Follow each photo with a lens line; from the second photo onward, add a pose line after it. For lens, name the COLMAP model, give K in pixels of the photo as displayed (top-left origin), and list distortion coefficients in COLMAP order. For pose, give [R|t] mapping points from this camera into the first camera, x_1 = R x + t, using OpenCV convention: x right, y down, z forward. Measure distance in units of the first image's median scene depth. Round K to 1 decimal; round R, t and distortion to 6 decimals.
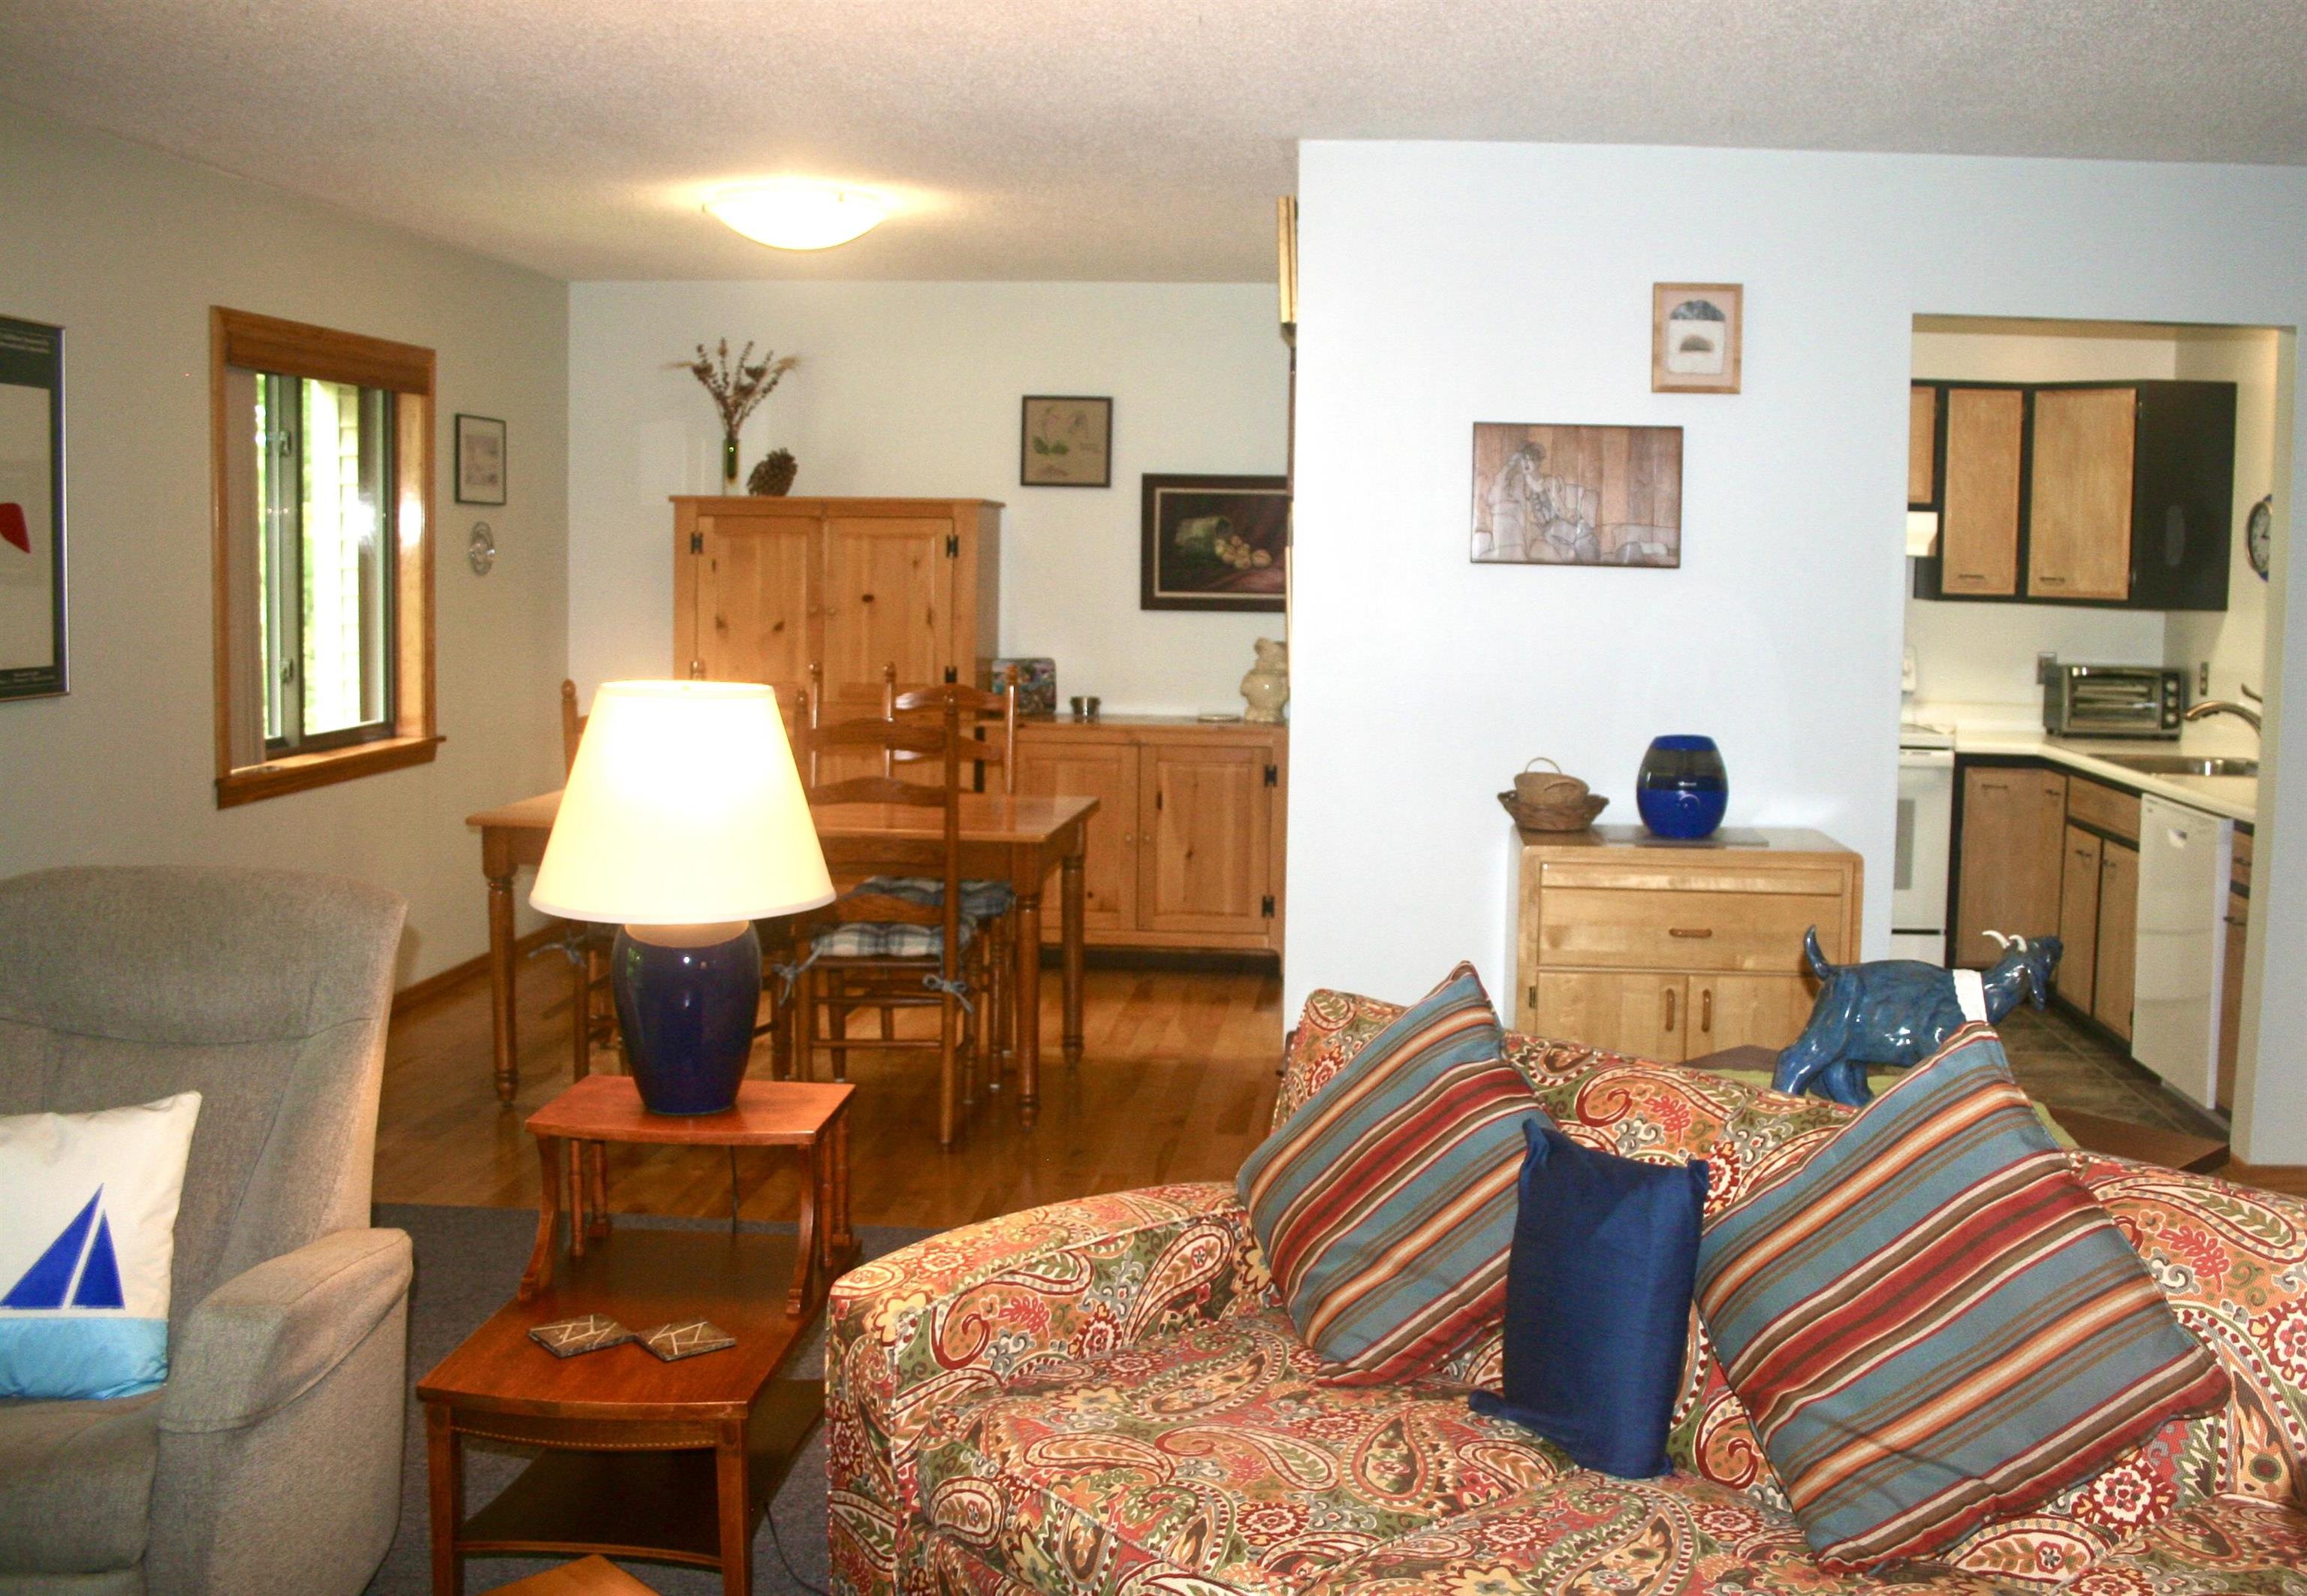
lens RADIAL K [[2158.0, 0, 1299.6], [0, 2158.0, 712.9], [0, 0, 1]] dist [-0.093867, 0.000000]
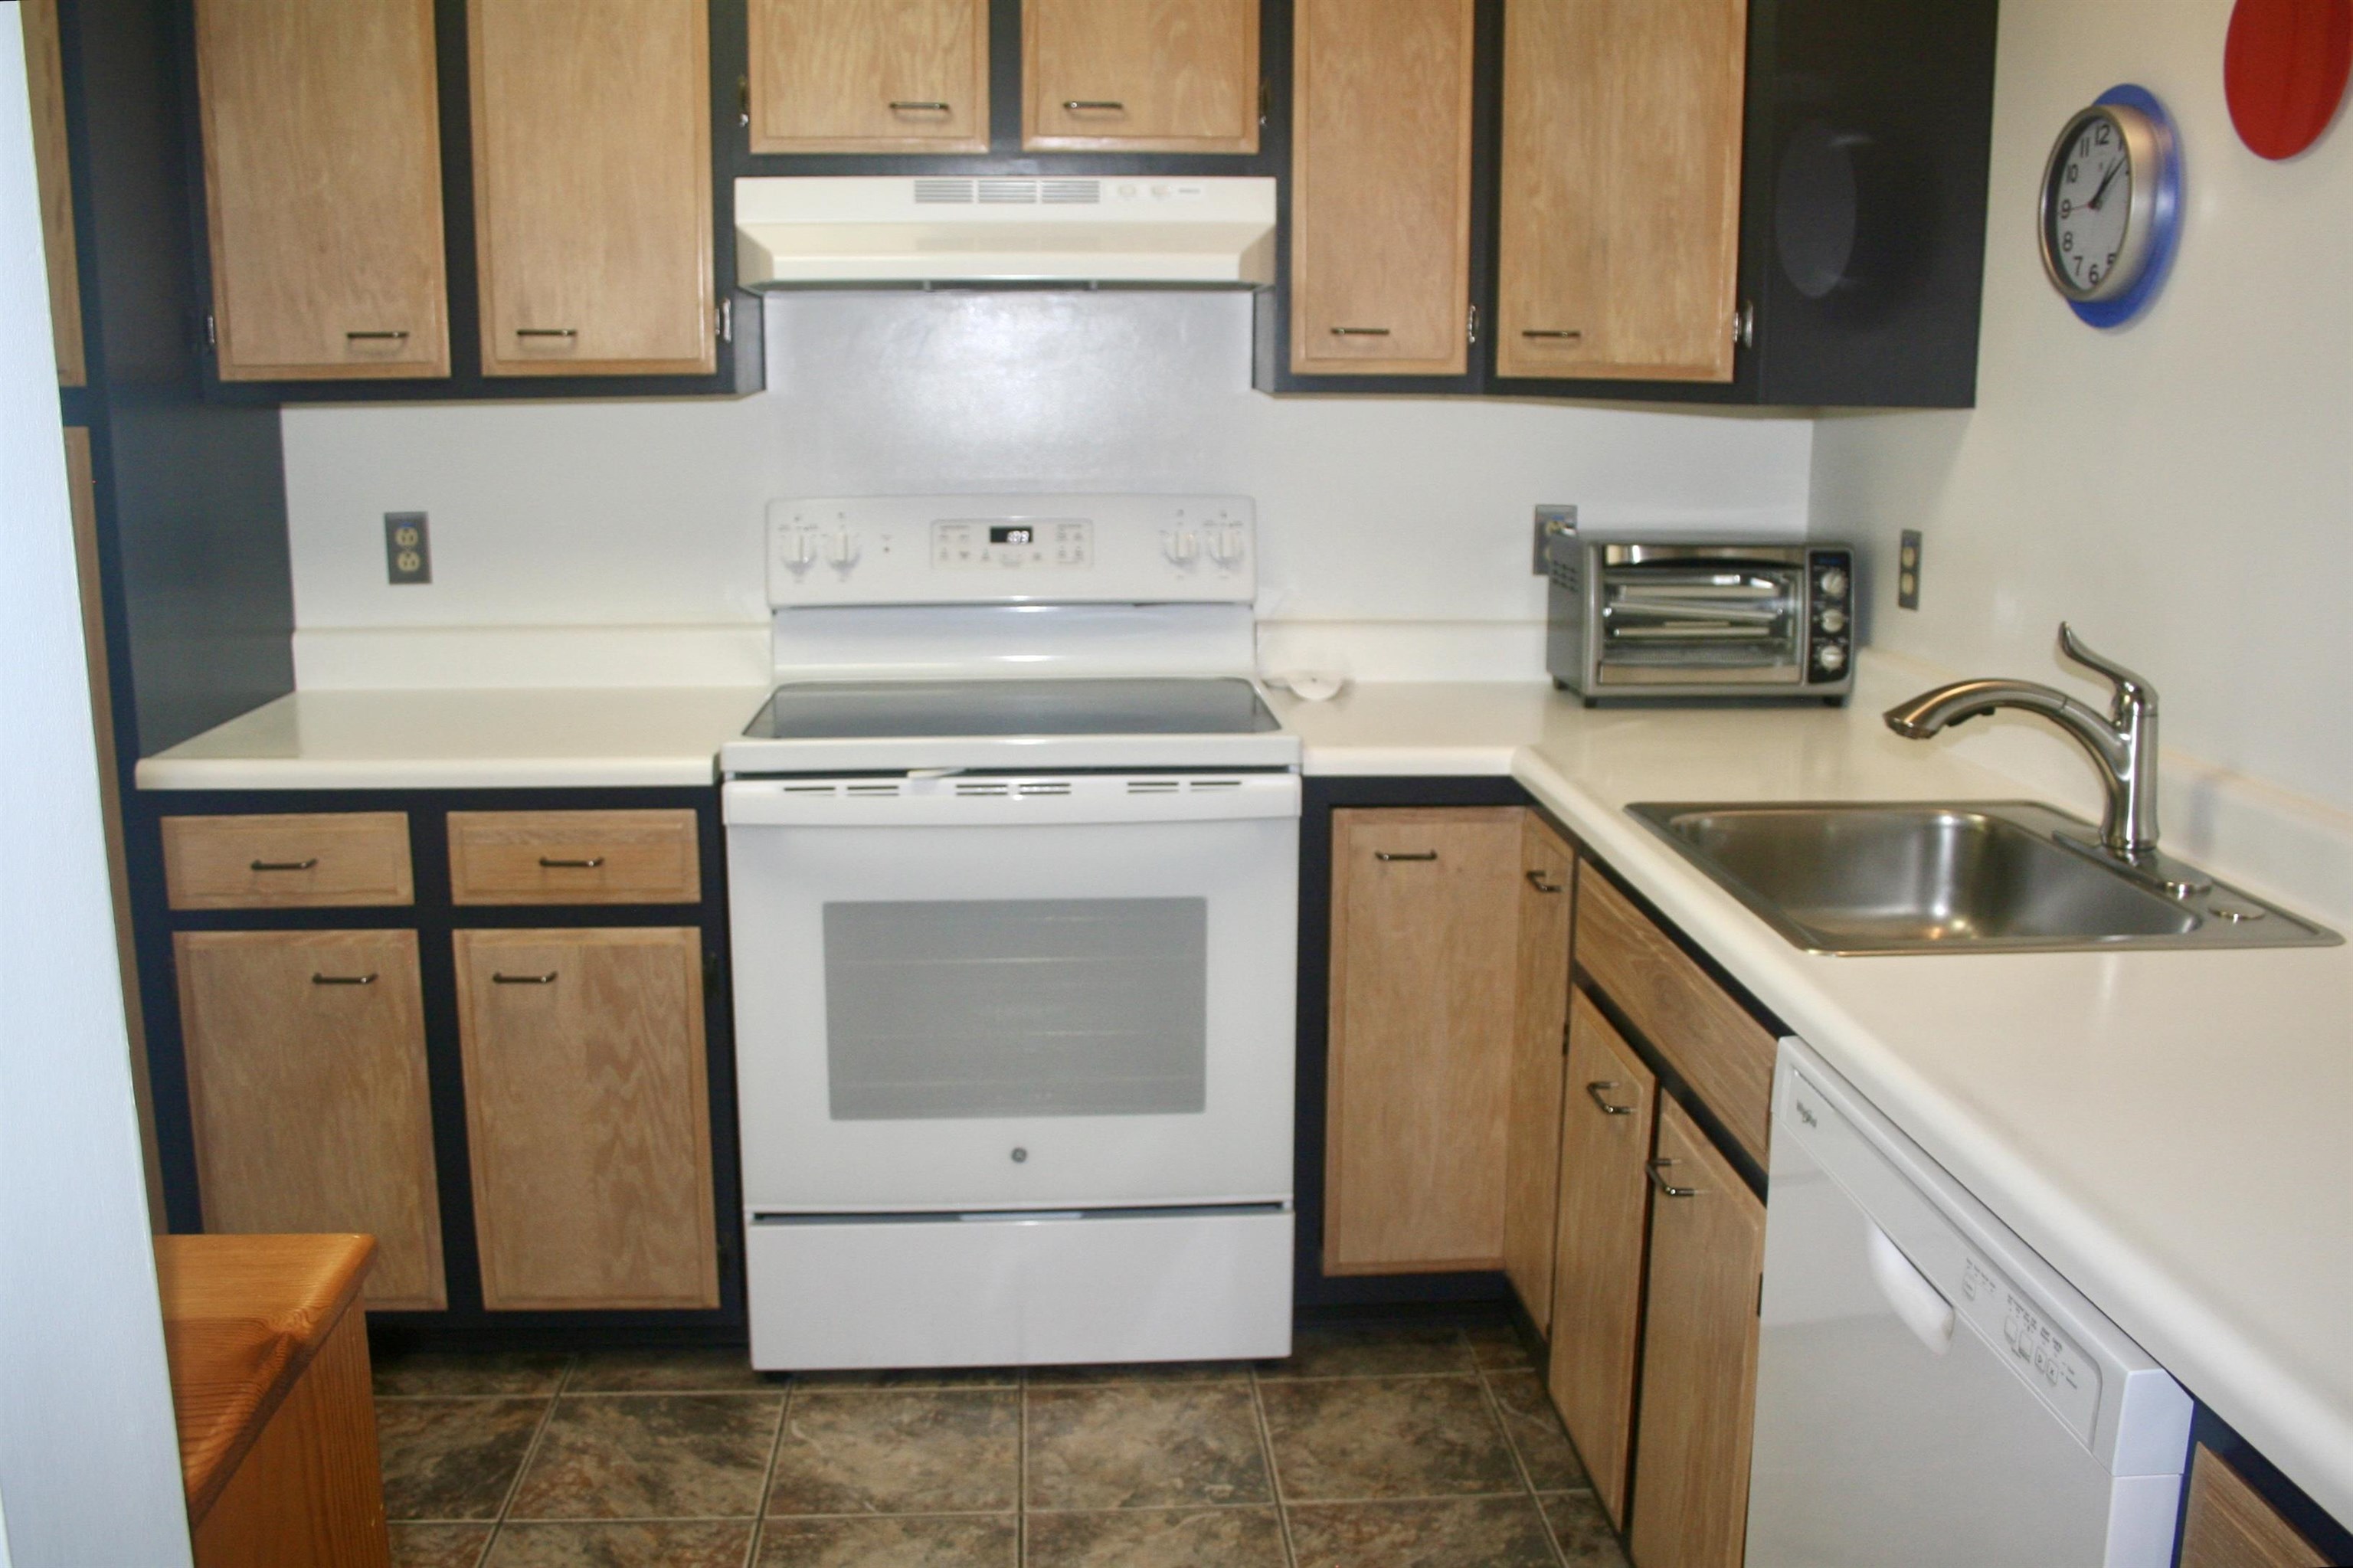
lens RADIAL K [[2080.7, 0, 1175.0], [0, 2080.7, 784.0], [0, 0, 1]] dist [-0.153357, 0.126927]
pose [[0.993838, -0.041470, 0.102790, 0.294983], [0.027926, 0.991139, 0.129861, -0.038139], [-0.107265, -0.126191, 0.986190, 0.756659]]
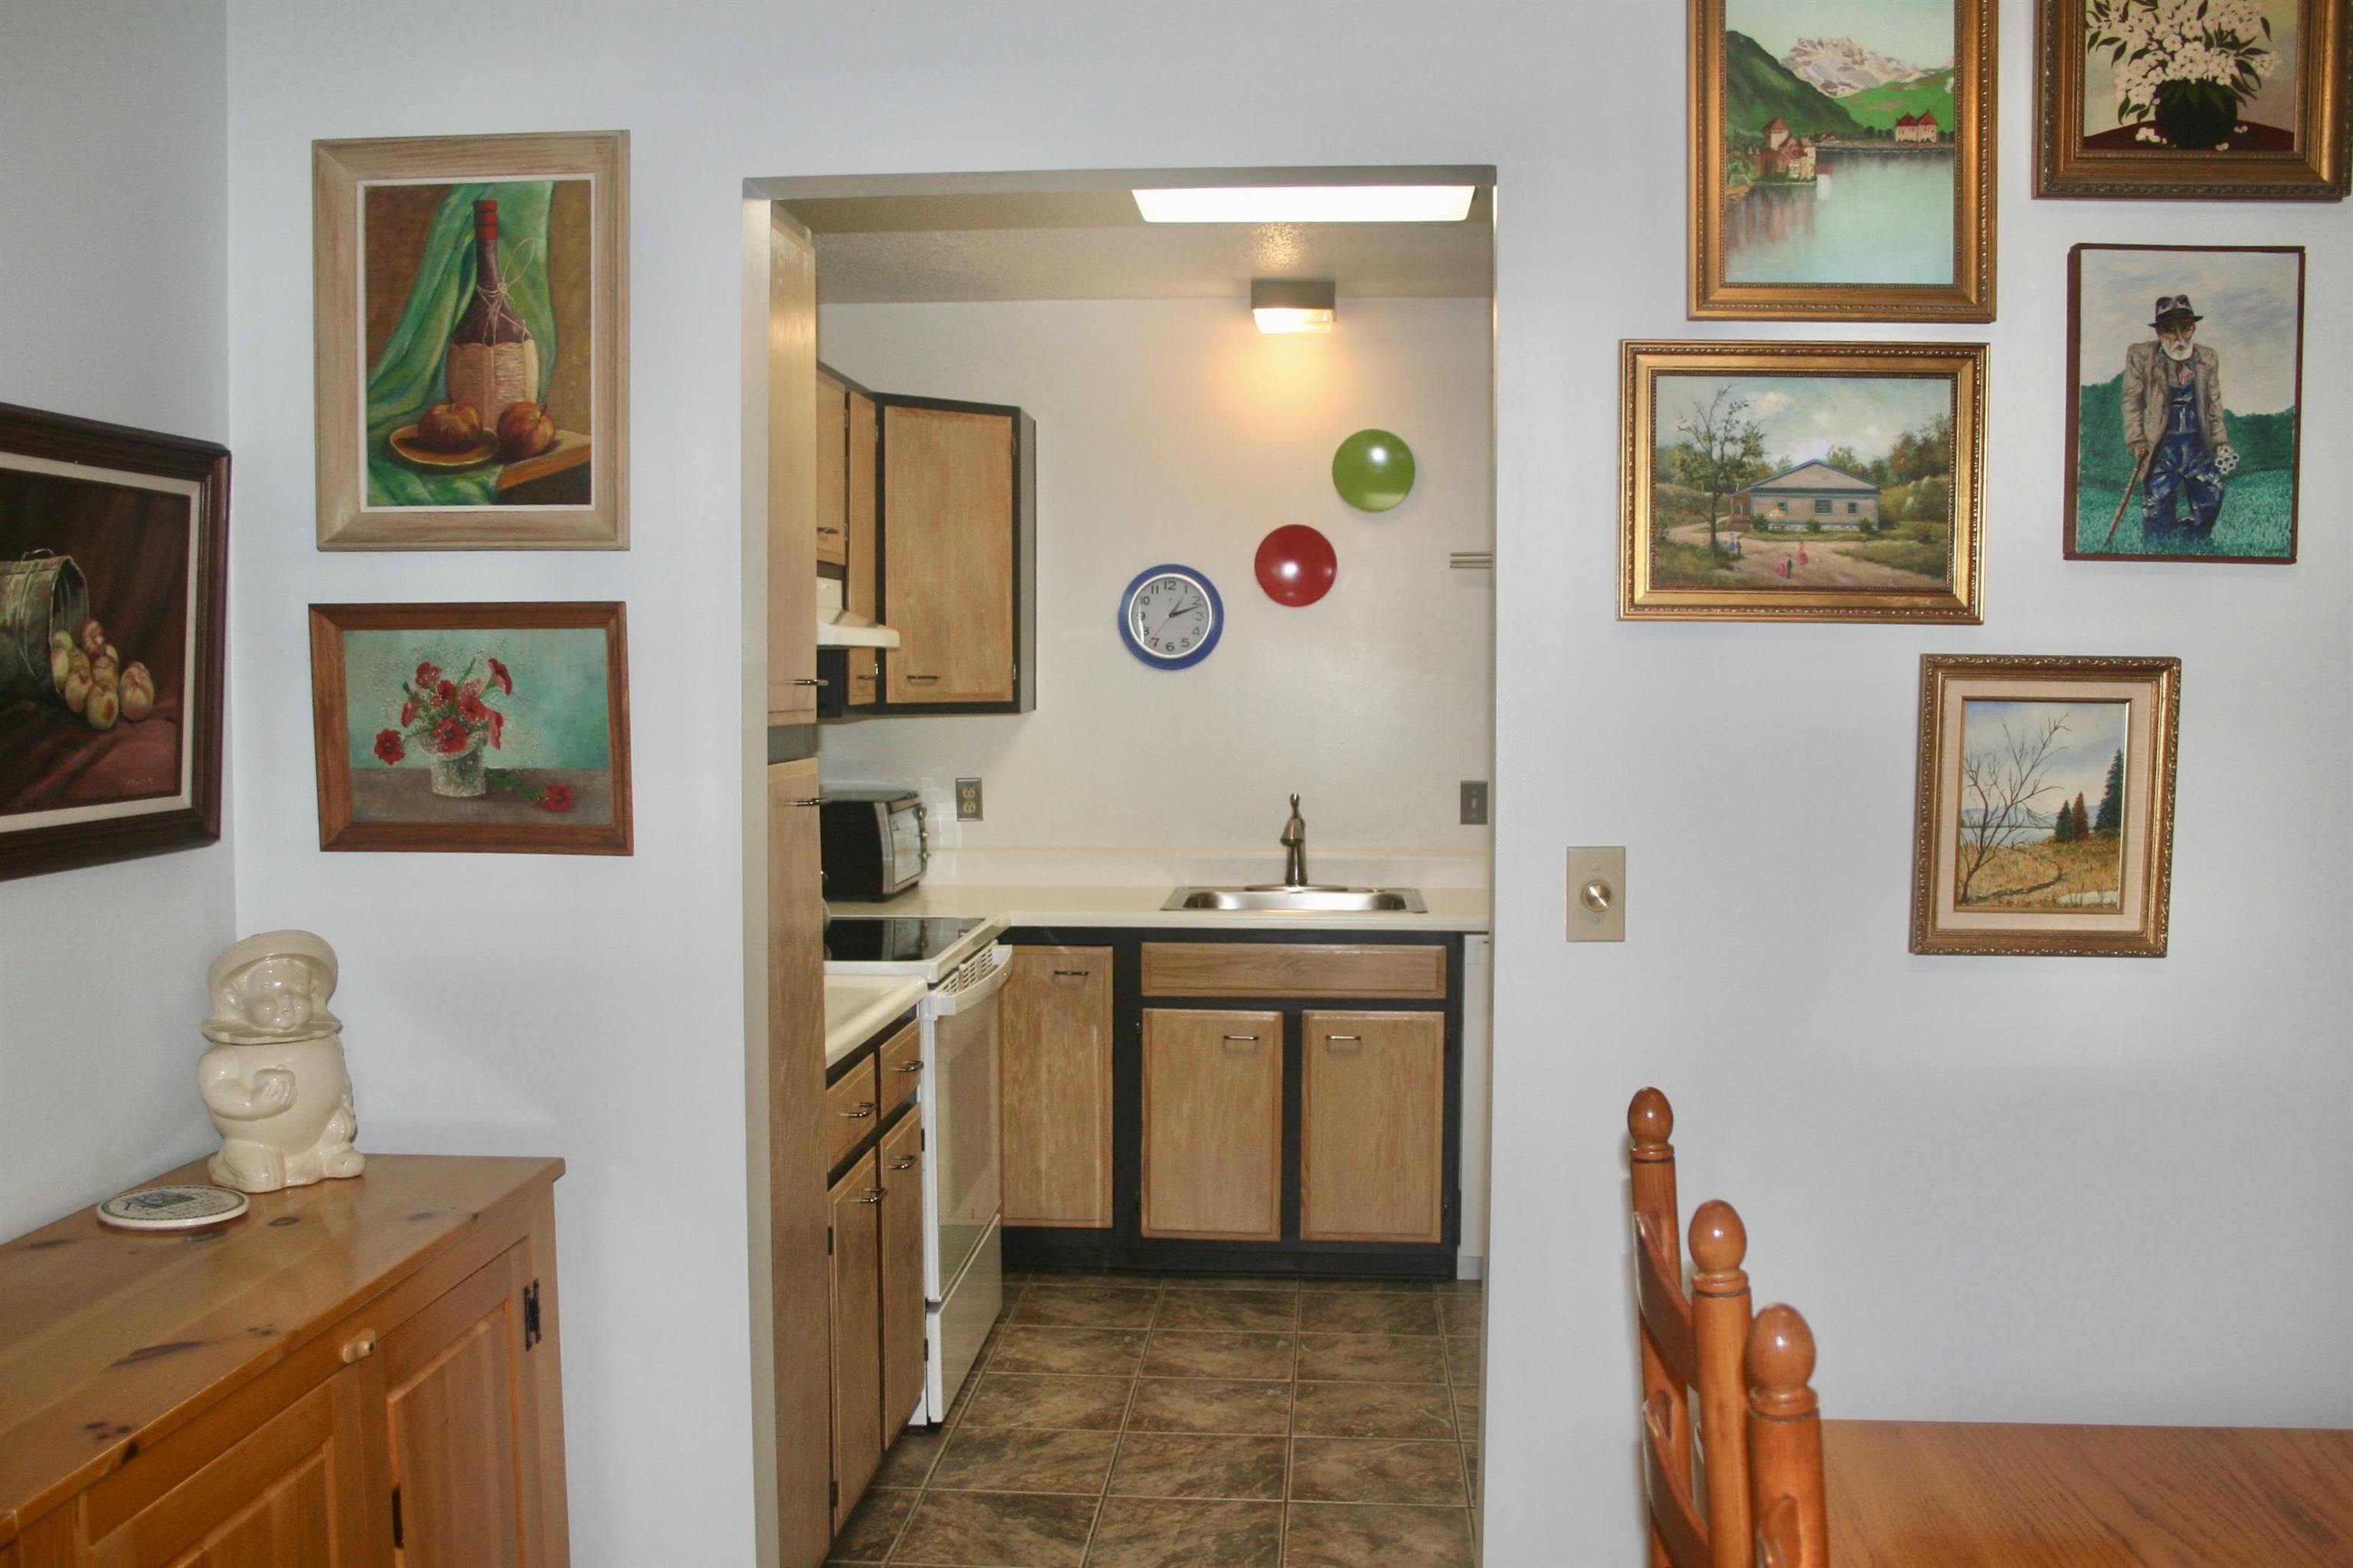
lens RADIAL K [[2146.7, 0, 1188.7], [0, 2146.7, 792.1], [0, 0, 1]] dist [-0.084068, 0.000000]
pose [[0.024690, -0.080249, 0.996469, -0.433097], [0.075606, 0.994068, 0.078183, -0.091855], [-0.996832, 0.073409, 0.030611, 1.113047]]
